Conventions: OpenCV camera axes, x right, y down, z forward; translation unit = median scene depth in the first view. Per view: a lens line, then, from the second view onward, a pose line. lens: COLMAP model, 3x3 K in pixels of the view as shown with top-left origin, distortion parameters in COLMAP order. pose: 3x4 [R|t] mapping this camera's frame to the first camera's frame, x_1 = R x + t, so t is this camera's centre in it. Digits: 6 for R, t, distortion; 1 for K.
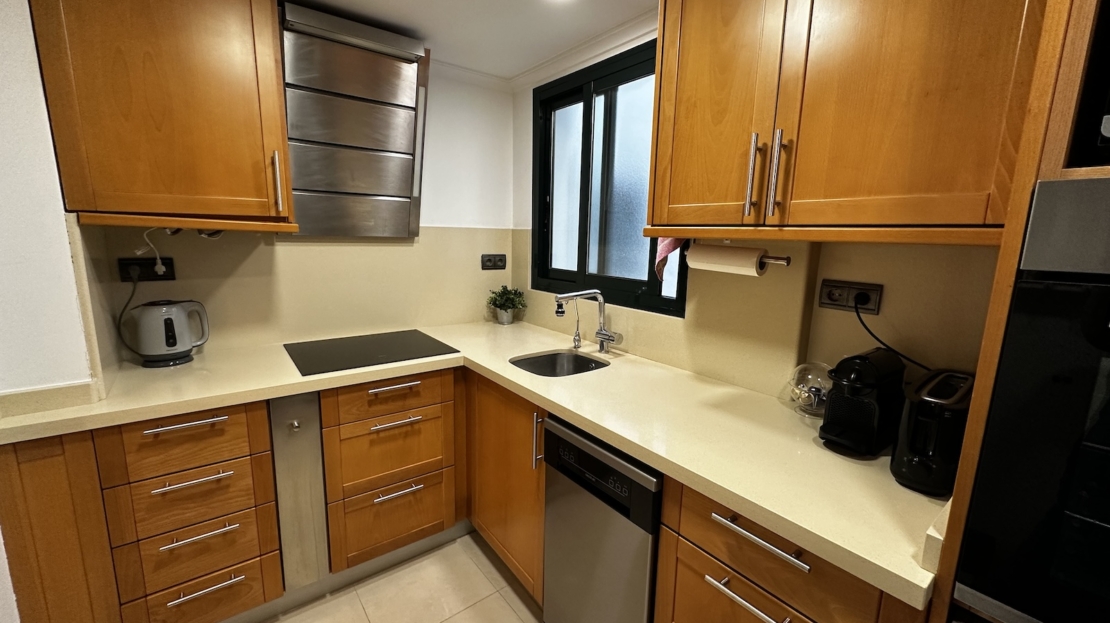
lens RADIAL K [[444.0, 0, 557.9], [0, 444.0, 310.8], [0, 0, 1]] dist [-0.000750, -0.000020]
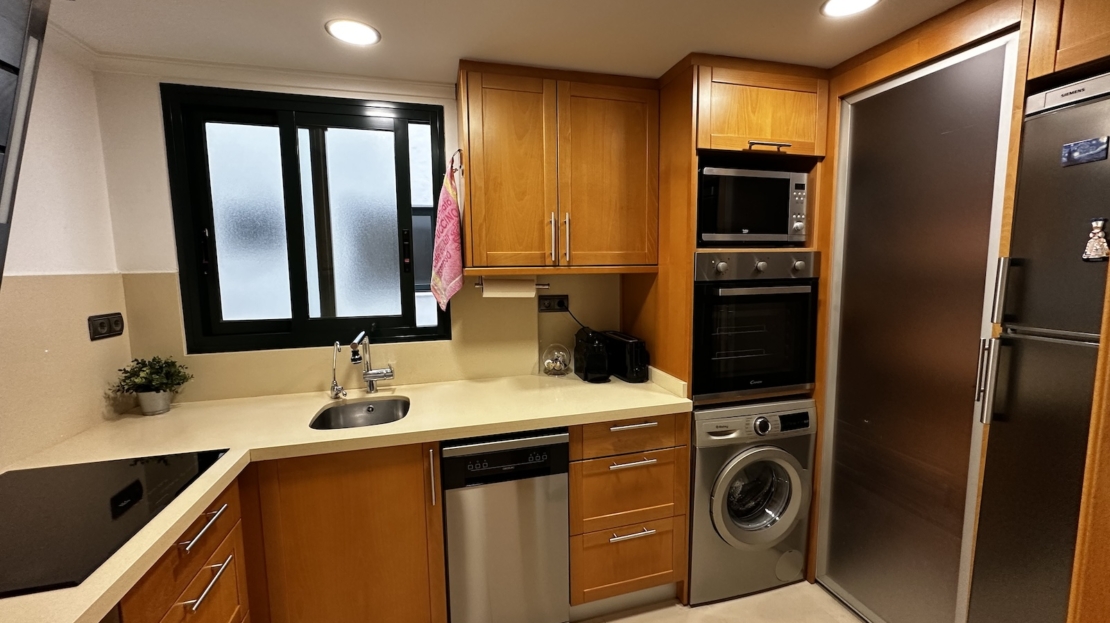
lens RADIAL K [[444.0, 0, 557.9], [0, 444.0, 310.8], [0, 0, 1]] dist [-0.000750, -0.000020]
pose [[0.378679, -0.124563, 0.917108, -0.680703], [0.176927, 0.982371, 0.060373, -0.078530], [-0.908460, 0.139399, 0.394042, 0.223210]]
